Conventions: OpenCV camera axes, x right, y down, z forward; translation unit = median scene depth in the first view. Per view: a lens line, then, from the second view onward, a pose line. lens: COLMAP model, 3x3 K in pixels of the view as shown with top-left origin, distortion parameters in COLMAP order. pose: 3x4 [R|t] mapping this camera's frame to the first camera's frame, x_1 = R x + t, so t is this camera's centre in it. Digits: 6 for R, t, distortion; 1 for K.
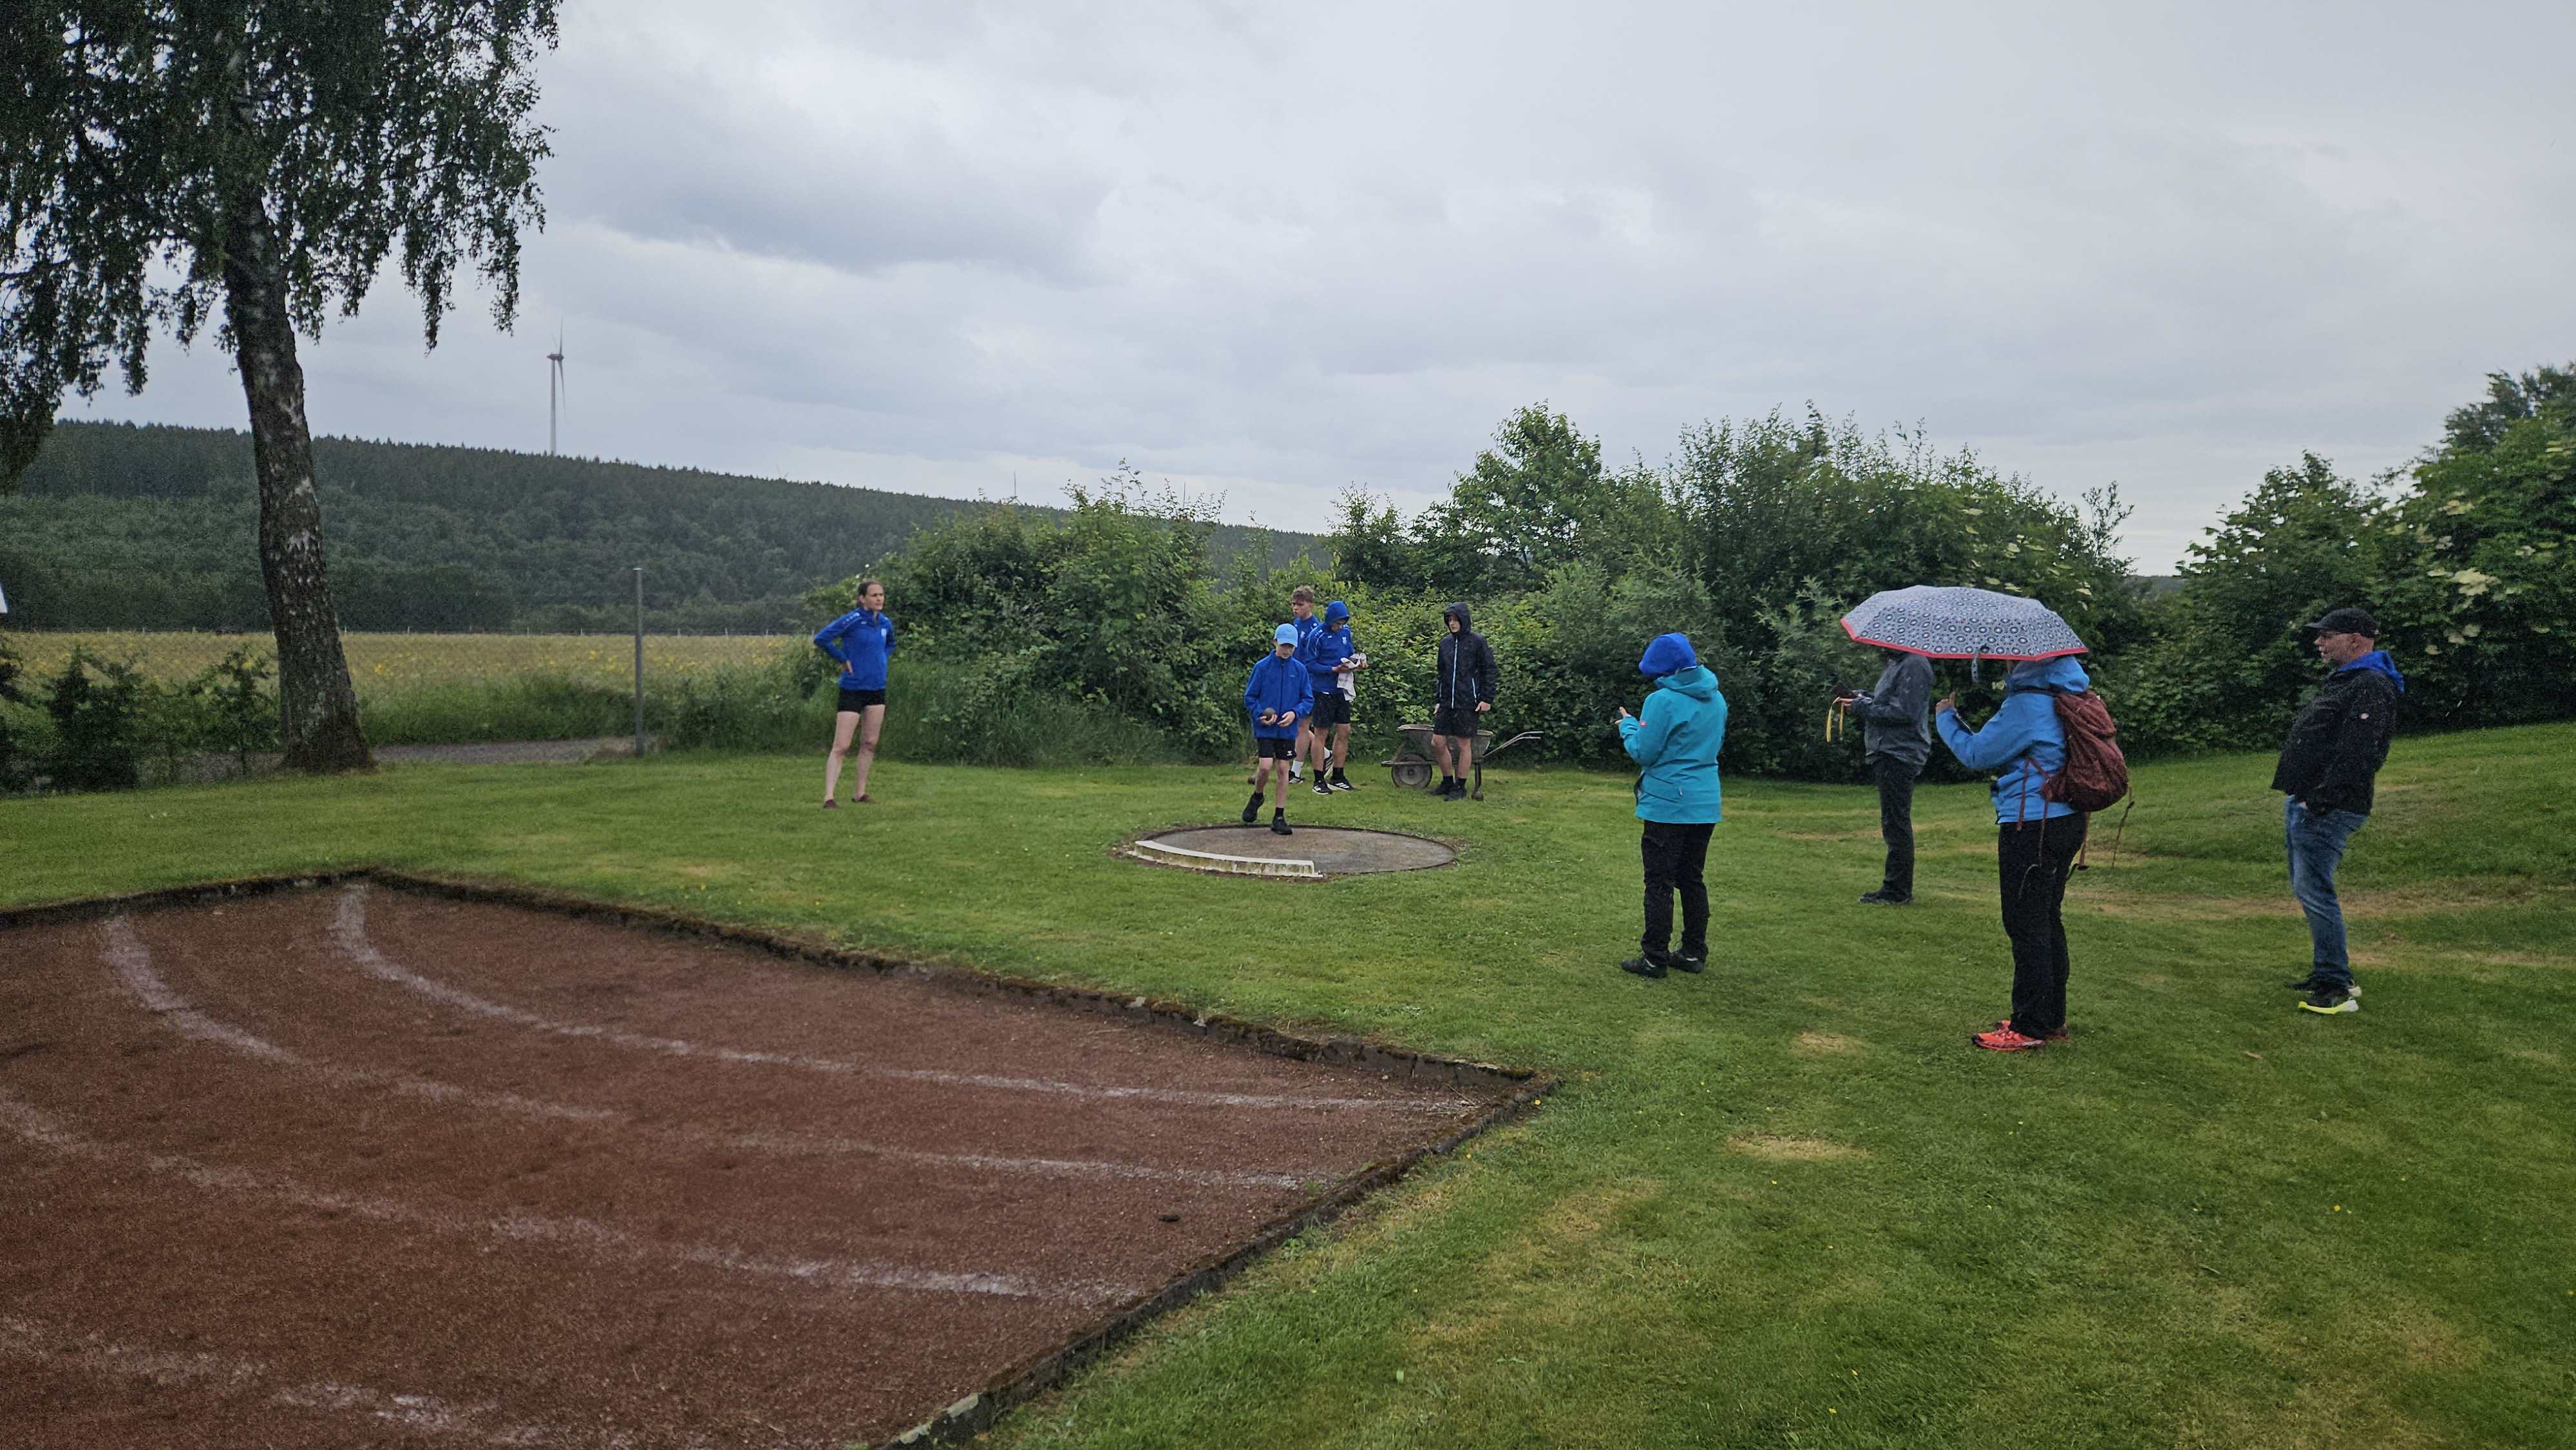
lens RADIAL K [[1739.1, 0, 1291.1], [0, 1739.1, 686.9], [0, 0, 1]] dist [0.067870, -0.064946]
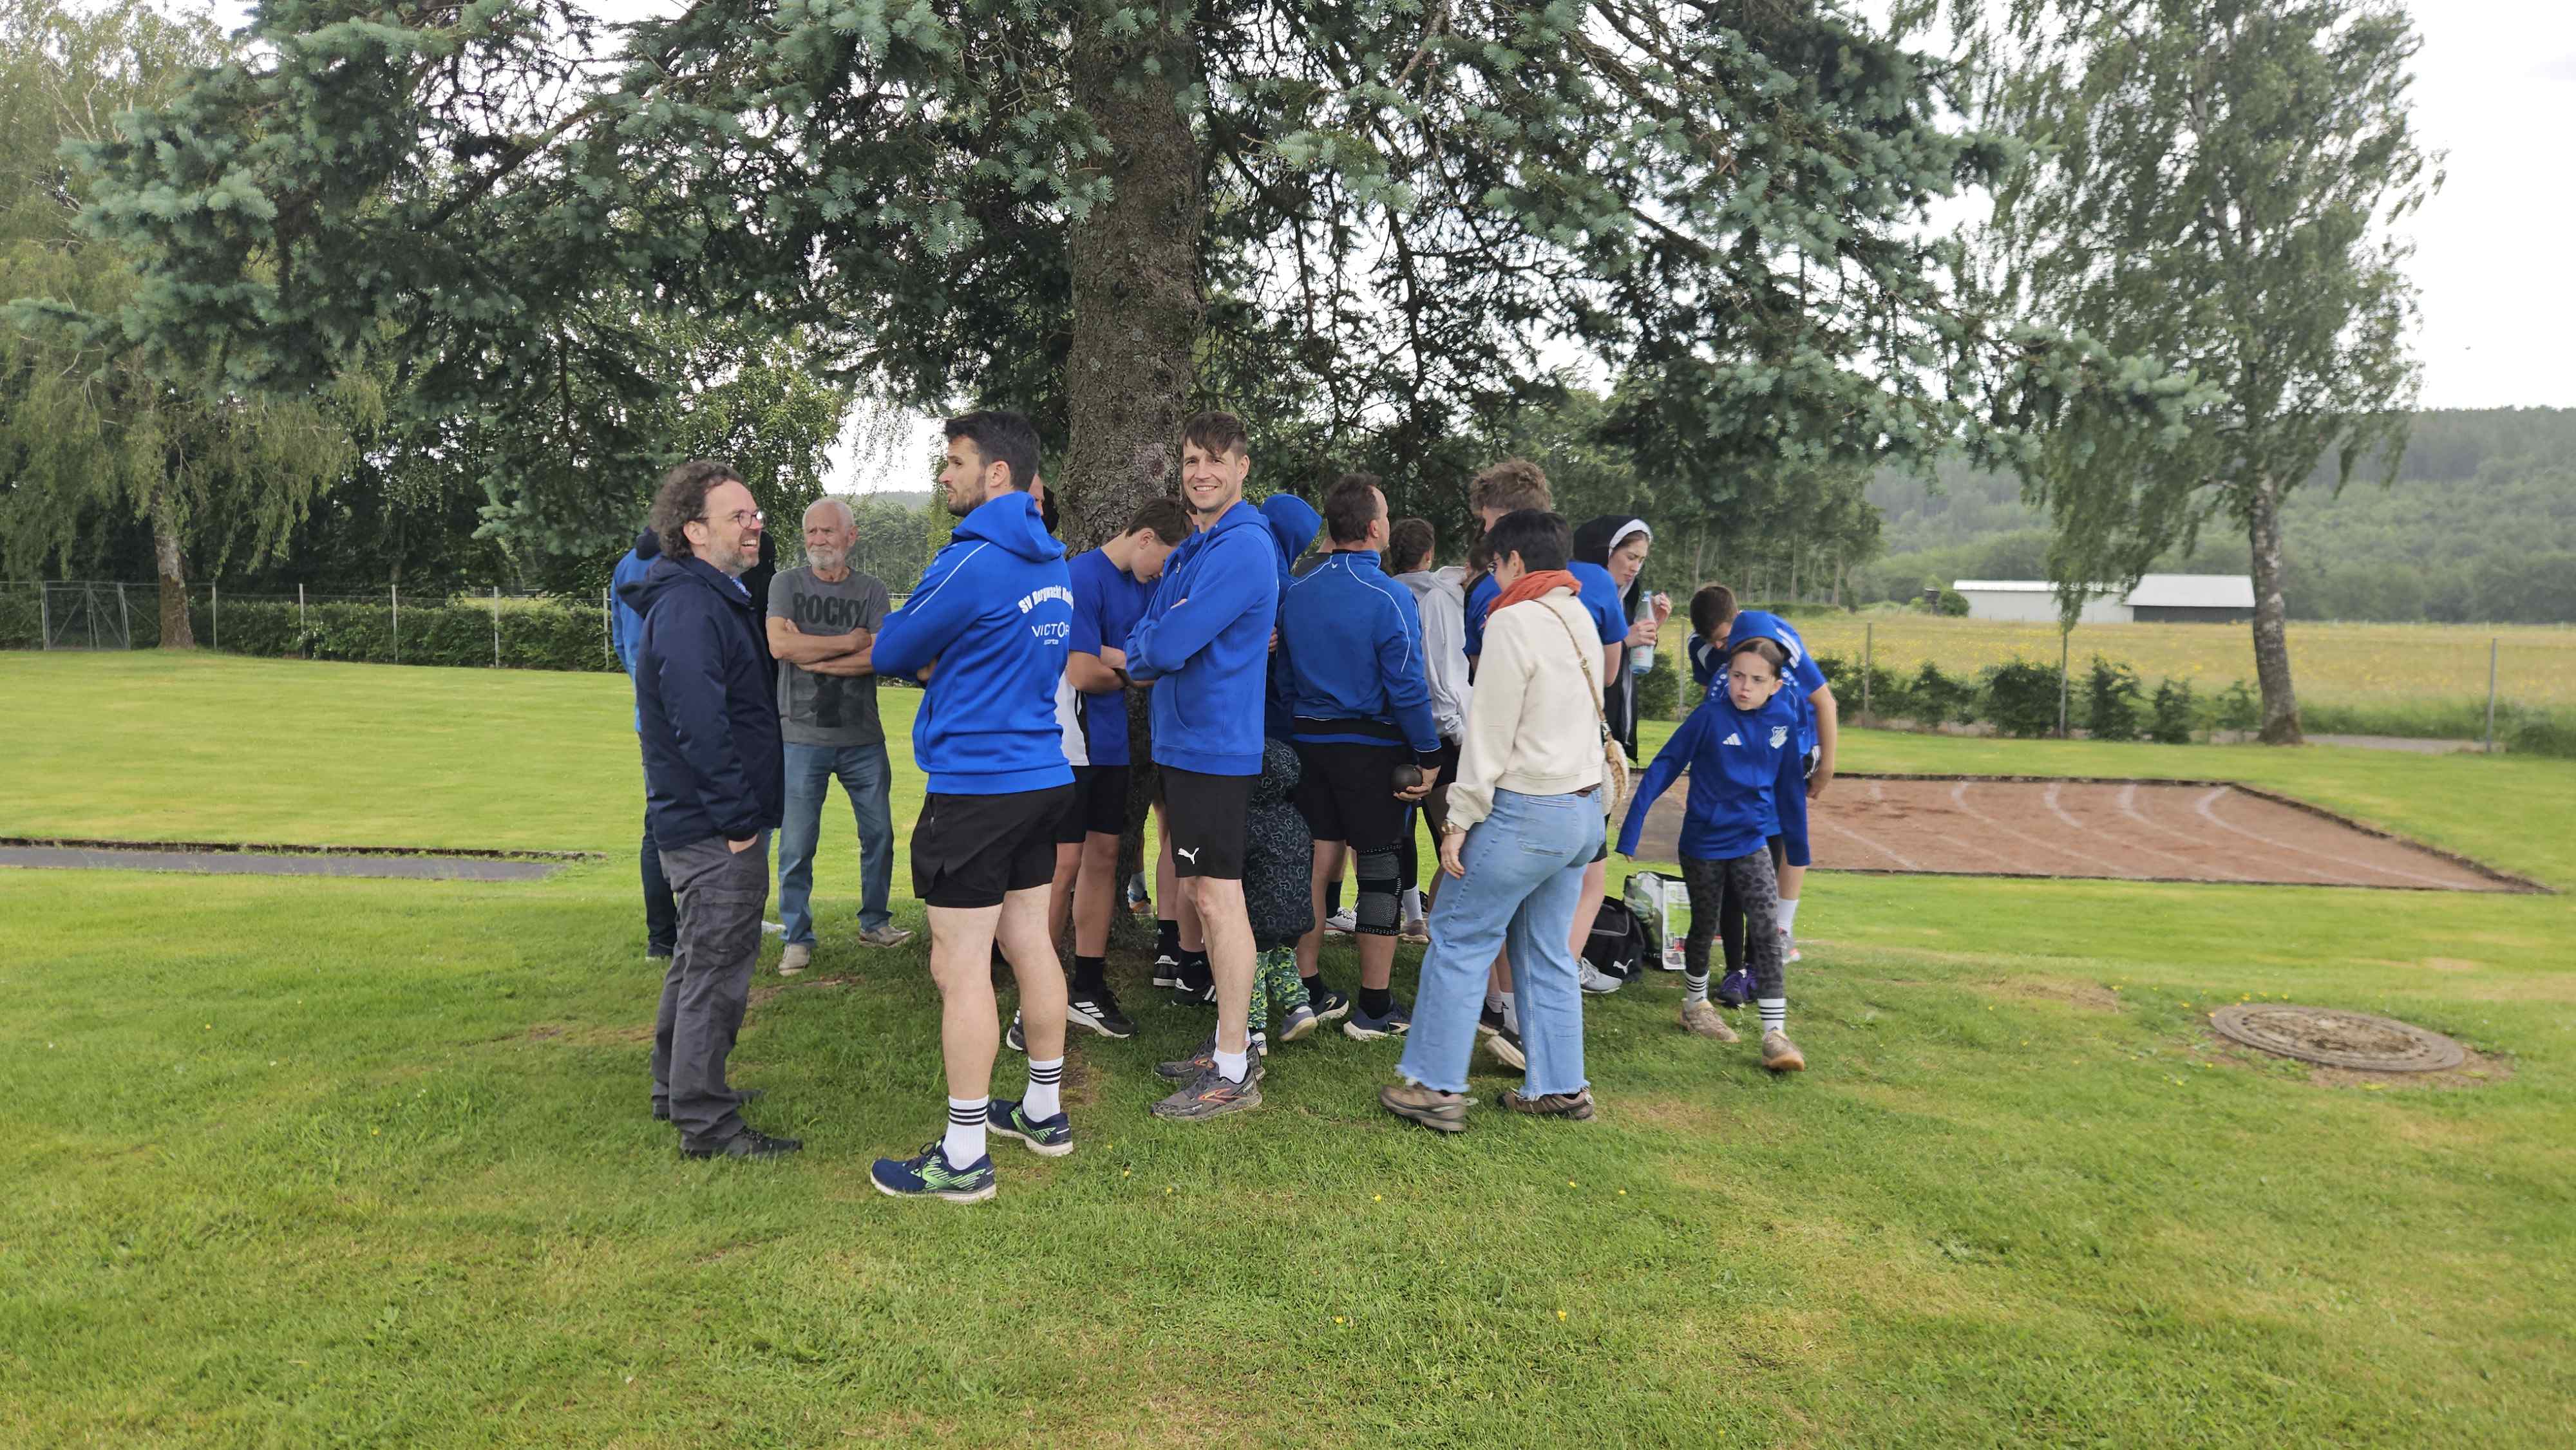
lens RADIAL K [[1739.1, 0, 1268.7], [0, 1739.1, 706.9], [0, 0, 1]] dist [0.067870, -0.064946]
pose [[0.409711, 0.065659, -0.909849, 0.650268], [-0.044998, 0.997647, 0.051732, -0.037333], [0.911105, 0.019747, 0.411702, -0.691007]]
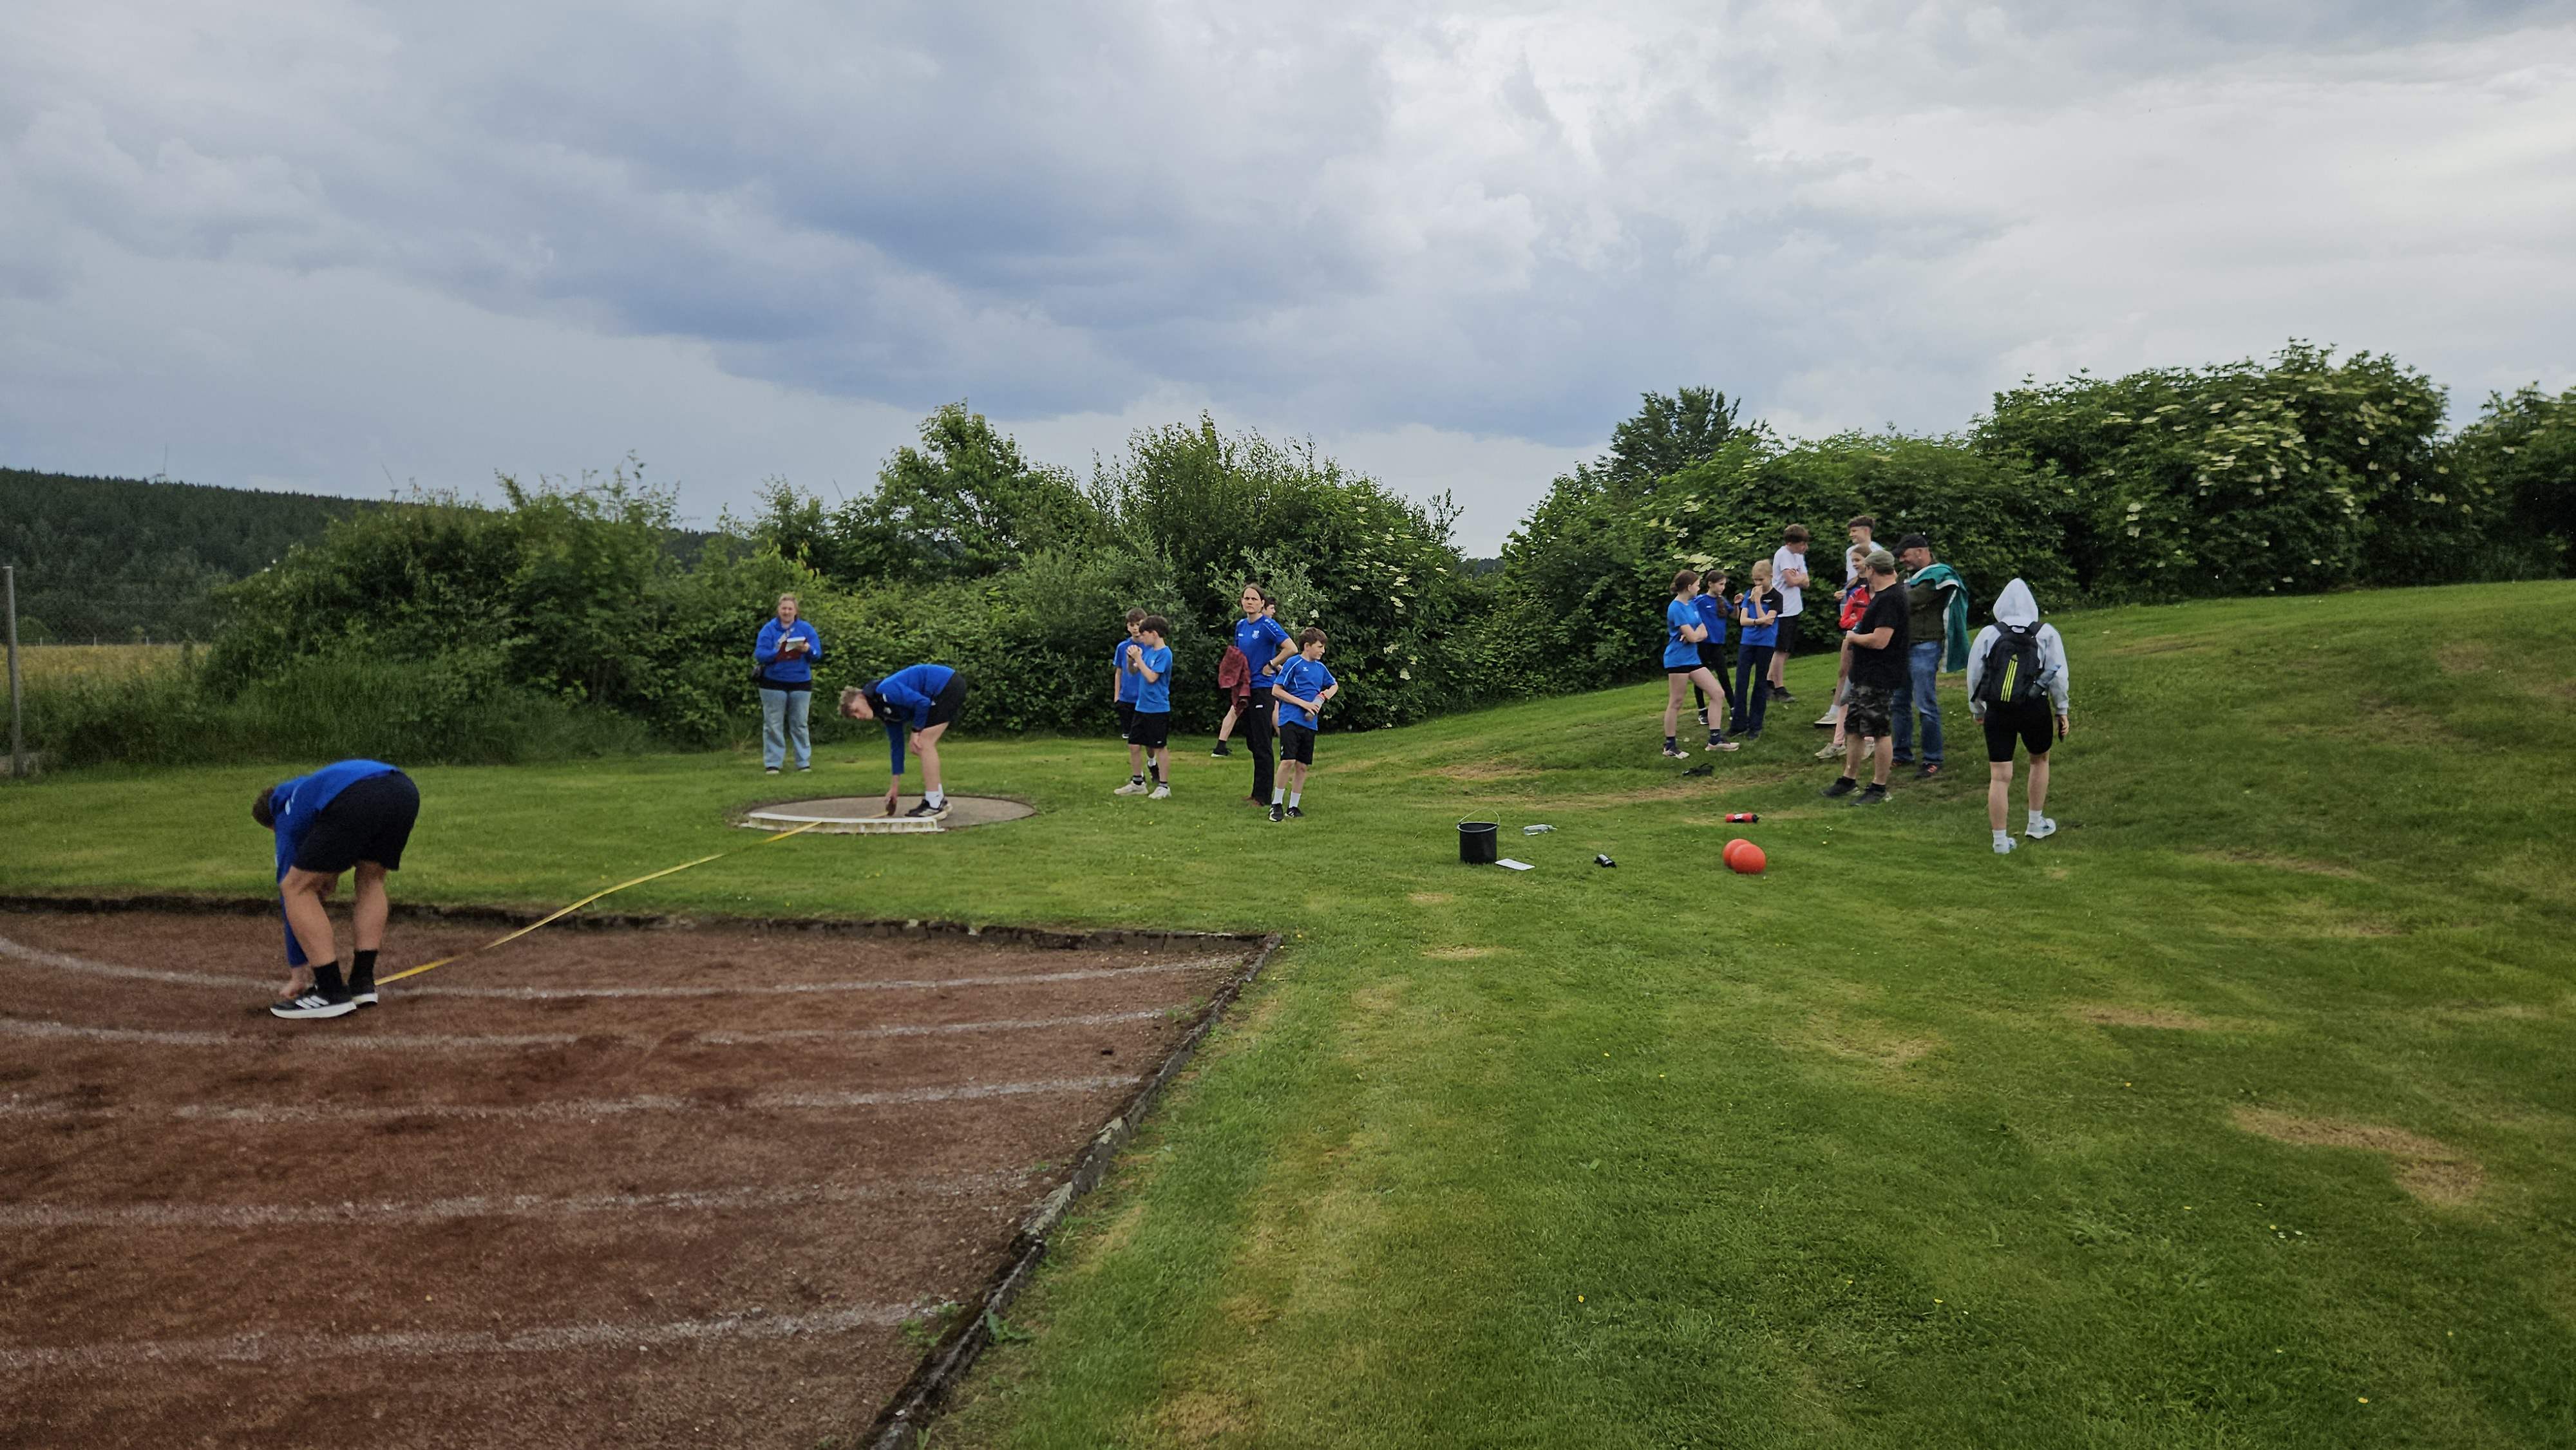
lens RADIAL K [[1739.1, 0, 1322.0], [0, 1739.1, 674.2], [0, 0, 1]] dist [0.067870, -0.064946]
pose [[0.911809, -0.037453, 0.408903, -0.136279], [0.037254, 0.999270, 0.008455, 0.004046], [-0.408921, 0.007523, 0.912539, -0.093915]]
